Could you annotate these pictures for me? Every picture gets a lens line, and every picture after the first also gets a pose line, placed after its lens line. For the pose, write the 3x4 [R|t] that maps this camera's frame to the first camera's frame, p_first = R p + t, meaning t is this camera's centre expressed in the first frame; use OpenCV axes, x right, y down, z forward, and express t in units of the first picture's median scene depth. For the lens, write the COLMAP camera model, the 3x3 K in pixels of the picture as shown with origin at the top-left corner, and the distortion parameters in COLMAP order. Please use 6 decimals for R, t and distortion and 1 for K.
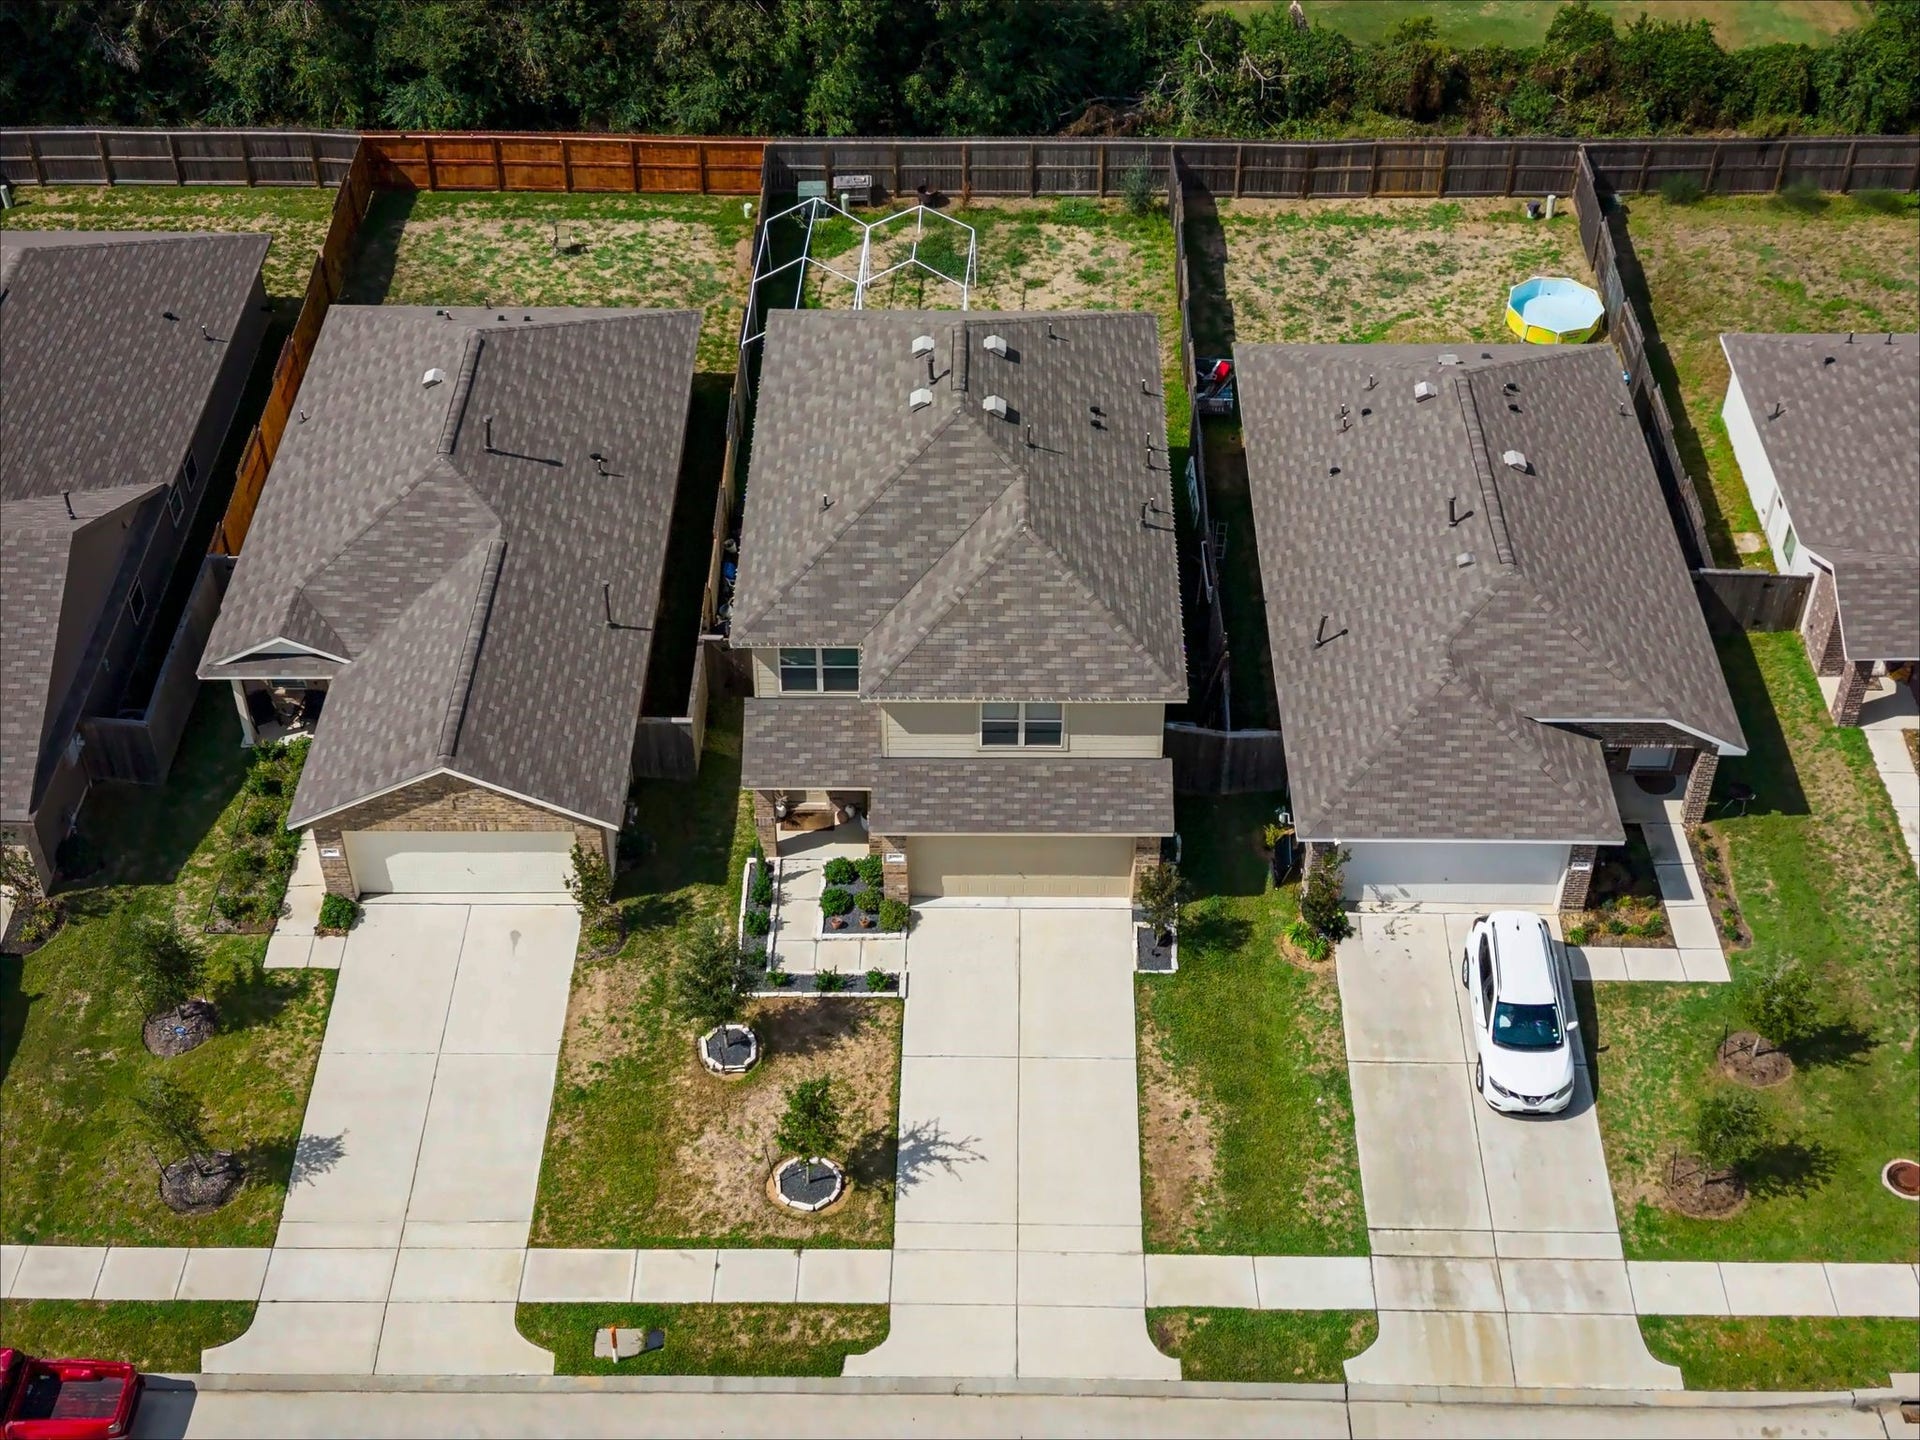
lens RADIAL K [[2505.7, 0, 969.2], [0, 2505.7, 750.1], [0, 0, 1]] dist [0.215796, -0.757357]
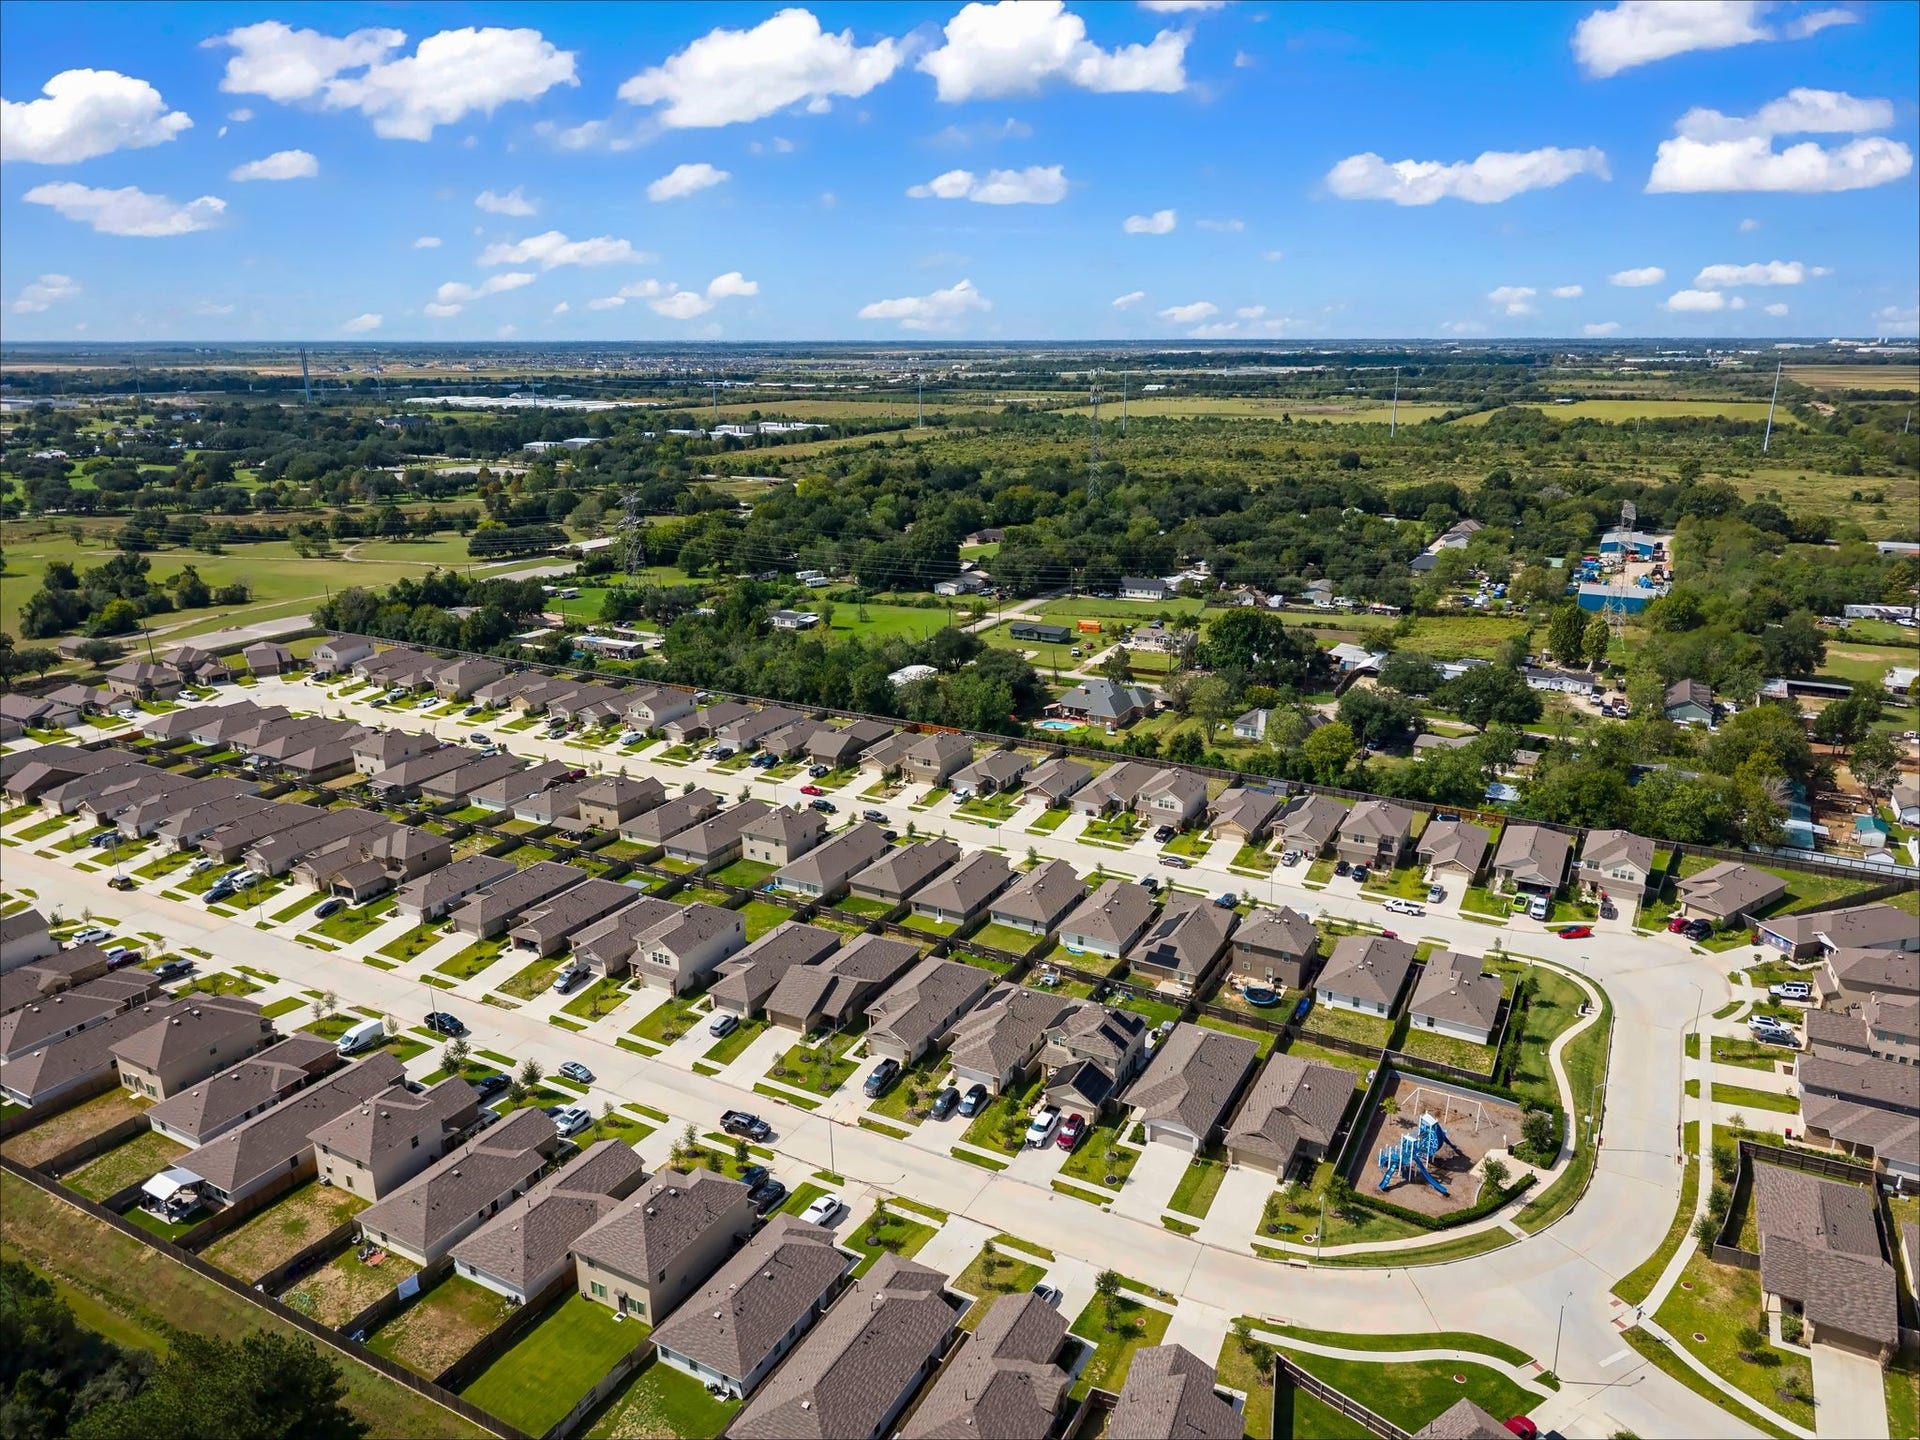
lens RADIAL K [[1244.3, 0, 960.0], [0, 1244.3, 720.0], [0, 0, 1]] dist [0.120787, -0.001201]
pose [[0.882497, 0.130077, -0.451971, 2.163277], [-0.309755, 0.883883, -0.350431, 1.407075], [0.353907, 0.449255, 0.820317, -2.789257]]
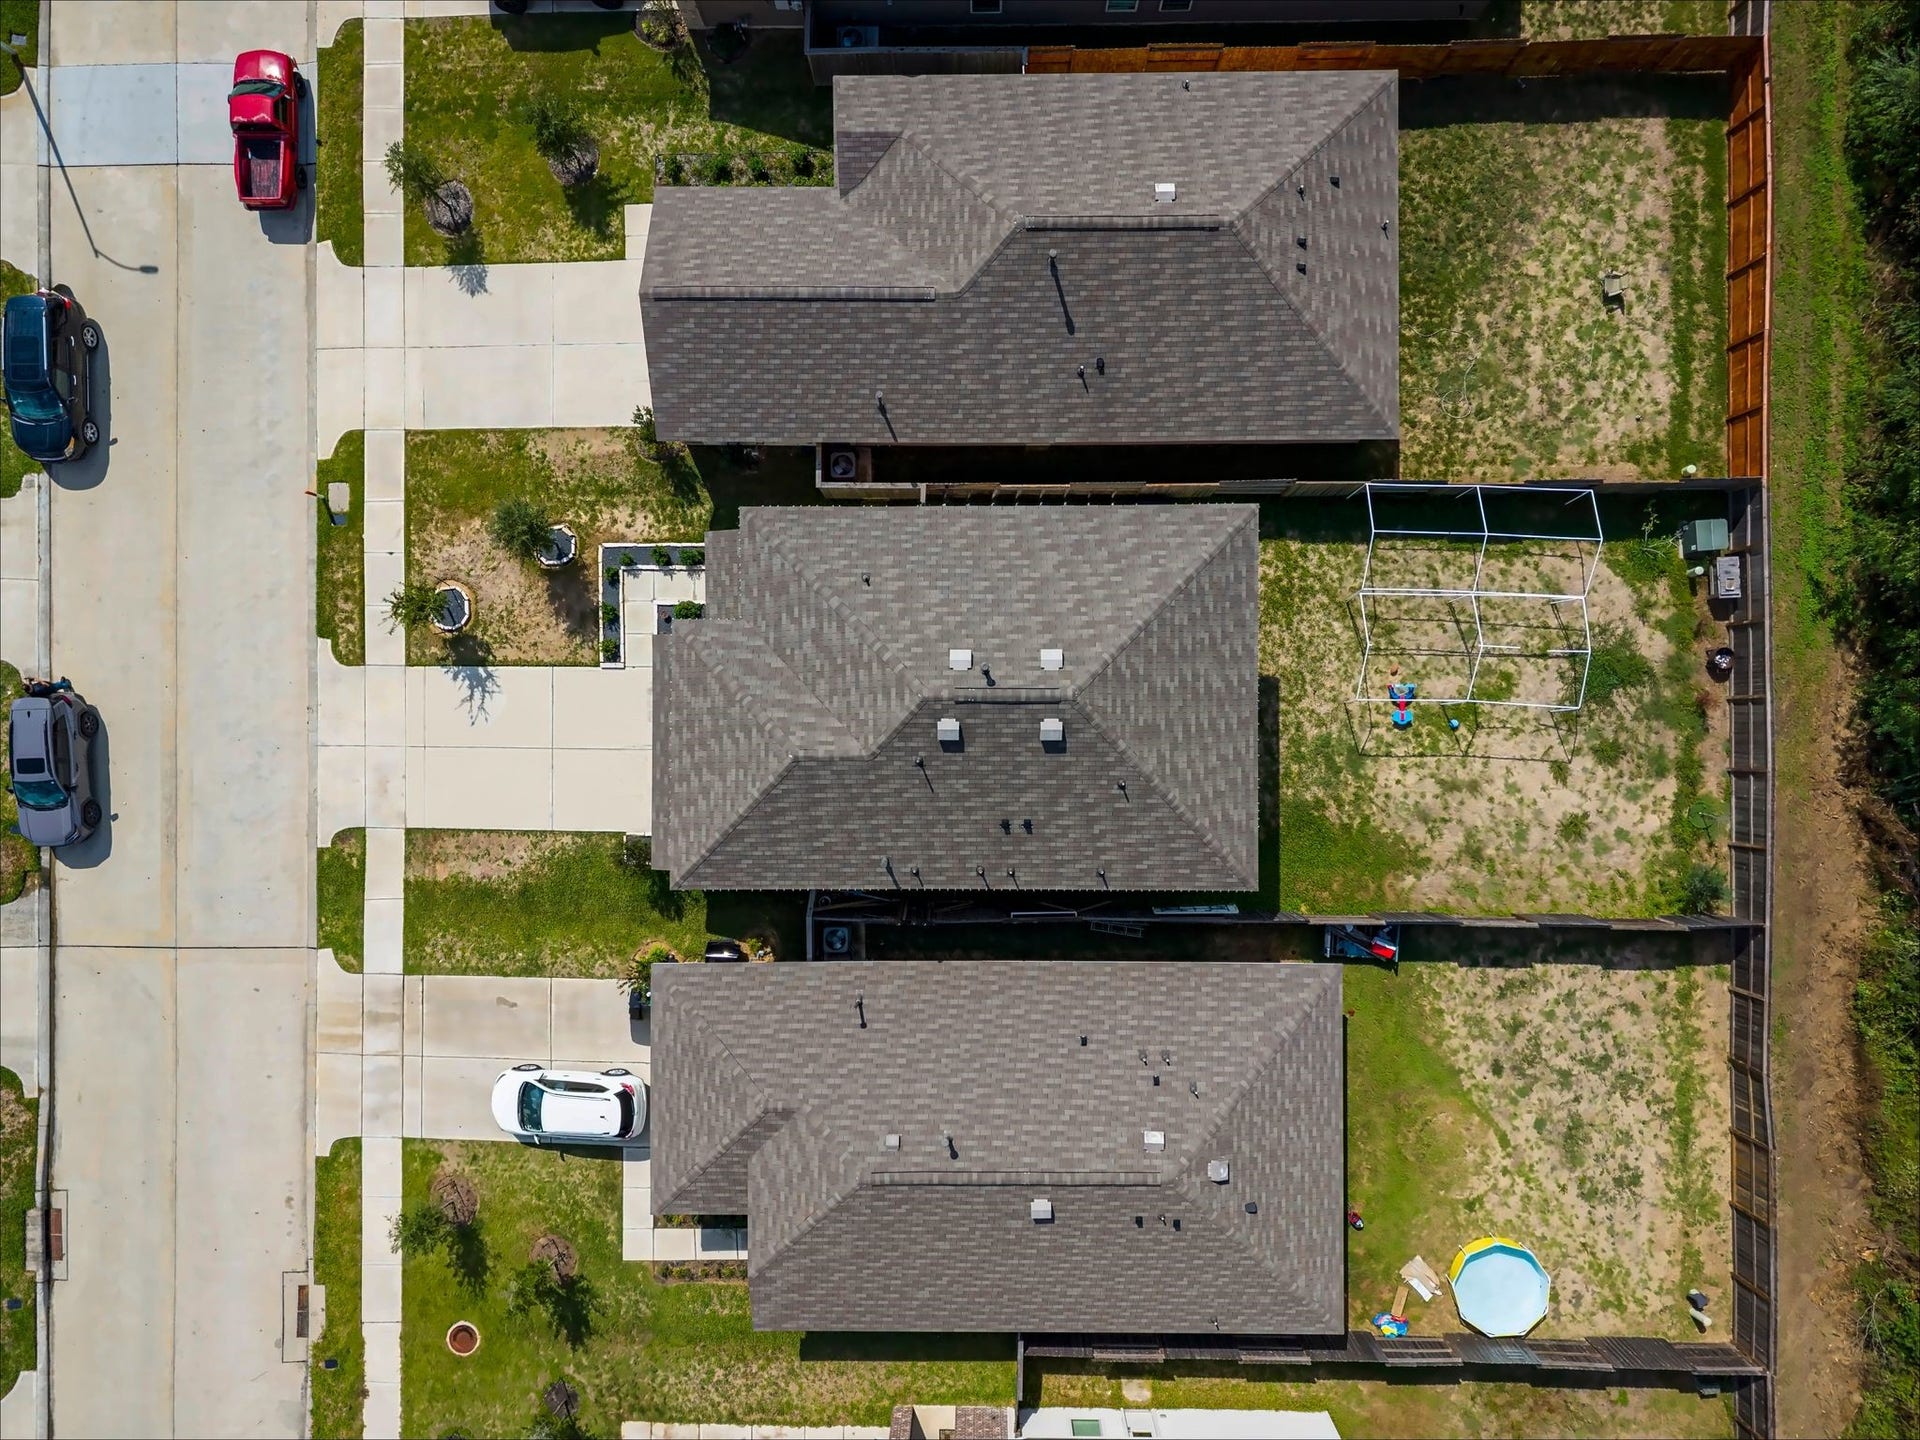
lens RADIAL K [[1273.2, 0, 953.5], [0, 1273.2, 722.1], [0, 0, 1]] dist [0.023837, -0.021172]
pose [[0.008499, 0.999949, -0.005518, 0.010208], [-0.656096, 0.009741, 0.754614, -0.547773], [0.754629, -0.002793, 0.656145, 0.663203]]
